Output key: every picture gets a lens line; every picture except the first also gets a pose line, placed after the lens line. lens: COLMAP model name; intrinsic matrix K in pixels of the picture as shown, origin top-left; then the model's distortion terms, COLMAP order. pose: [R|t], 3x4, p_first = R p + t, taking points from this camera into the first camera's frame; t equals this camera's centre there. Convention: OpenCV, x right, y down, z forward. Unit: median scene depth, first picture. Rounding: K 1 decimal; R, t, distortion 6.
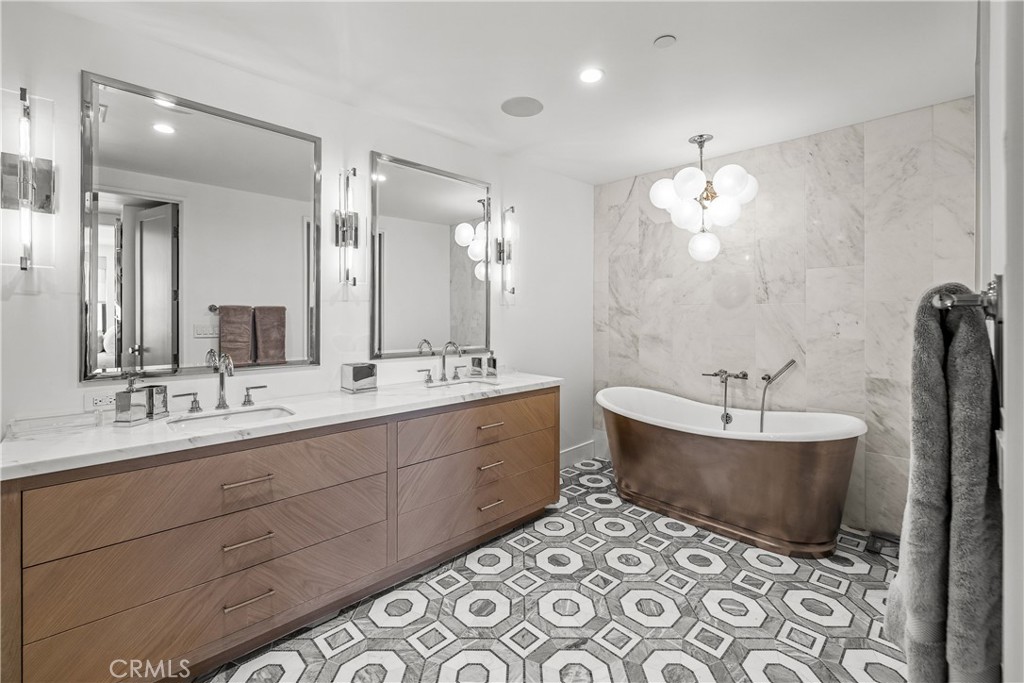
lens RADIAL K [[438.0, 0, 517.8], [0, 438.0, 318.2], [0, 0, 1]] dist [0.002288, -0.000691]
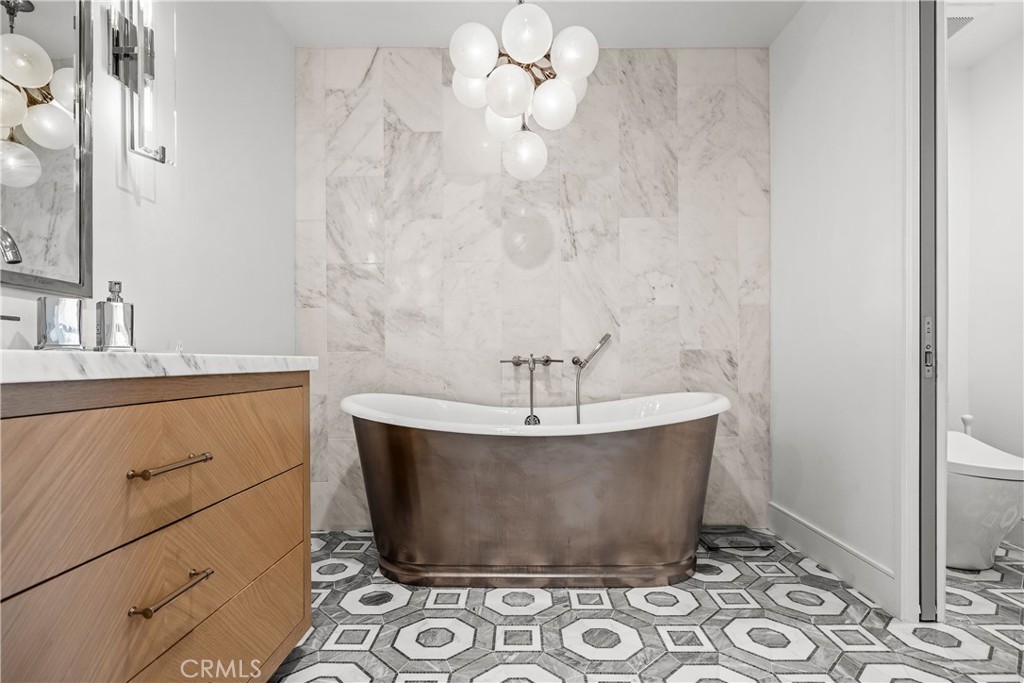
lens RADIAL K [[513.1, 0, 514.4], [0, 513.1, 366.3], [0, 0, 1]] dist [-0.005454, -0.000337]
pose [[0.712777, -0.009309, 0.701329, -0.145769], [0.009147, 0.999950, 0.003977, 0.175498], [-0.701332, 0.003580, 0.712826, 0.567607]]
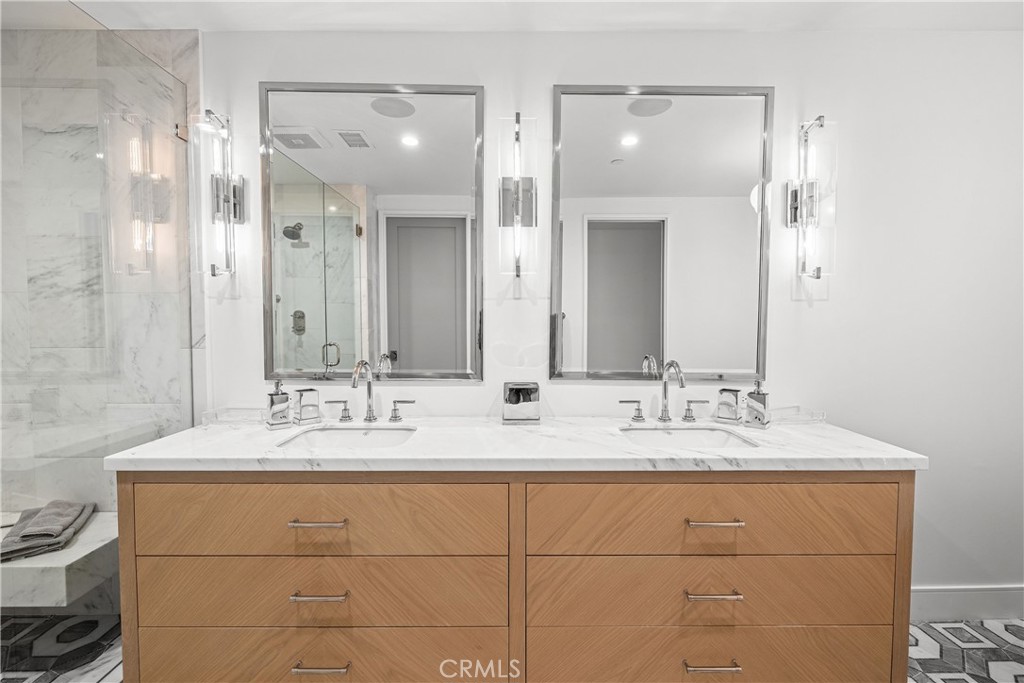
lens RADIAL K [[438.0, 0, 512.6], [0, 438.0, 339.2], [0, 0, 1]] dist [0.002288, -0.000691]
pose [[0.722269, 0.029522, -0.690982, 0.123814], [-0.006516, 0.999335, 0.035886, 0.003035], [0.691581, -0.021417, 0.721981, 0.448882]]
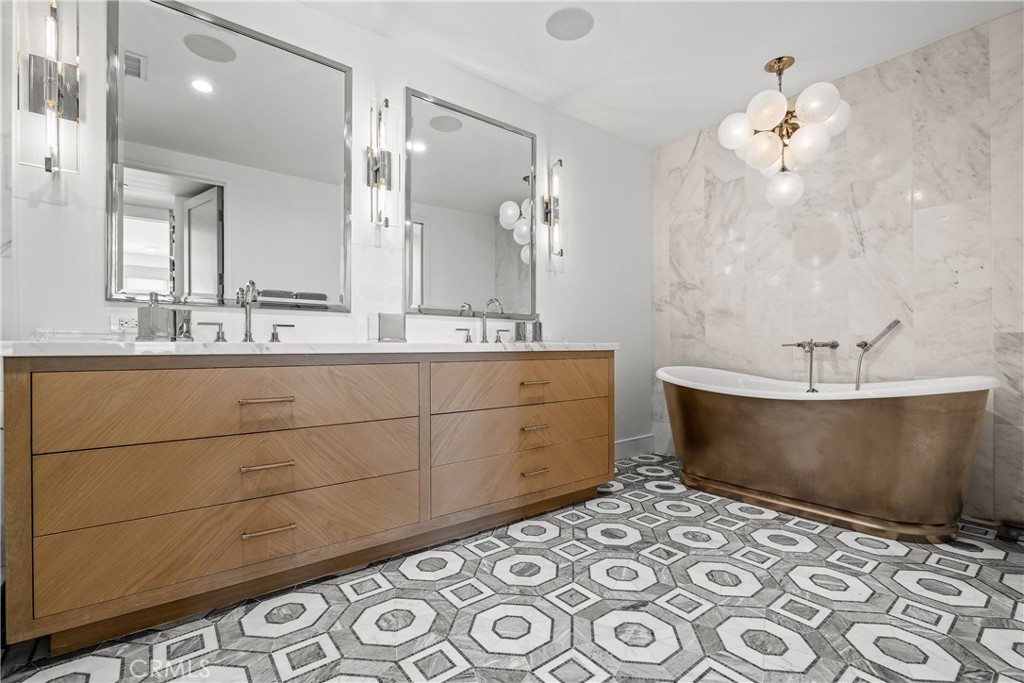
lens RADIAL K [[456.0, 0, 521.1], [0, 456.0, 349.4], [0, 0, 1]] dist [-0.007387, 0.000784]
pose [[0.994349, -0.003743, -0.106099, 0.008051], [0.003625, 0.999993, -0.001299, 0.179382], [0.106103, 0.000907, 0.994355, 0.075596]]
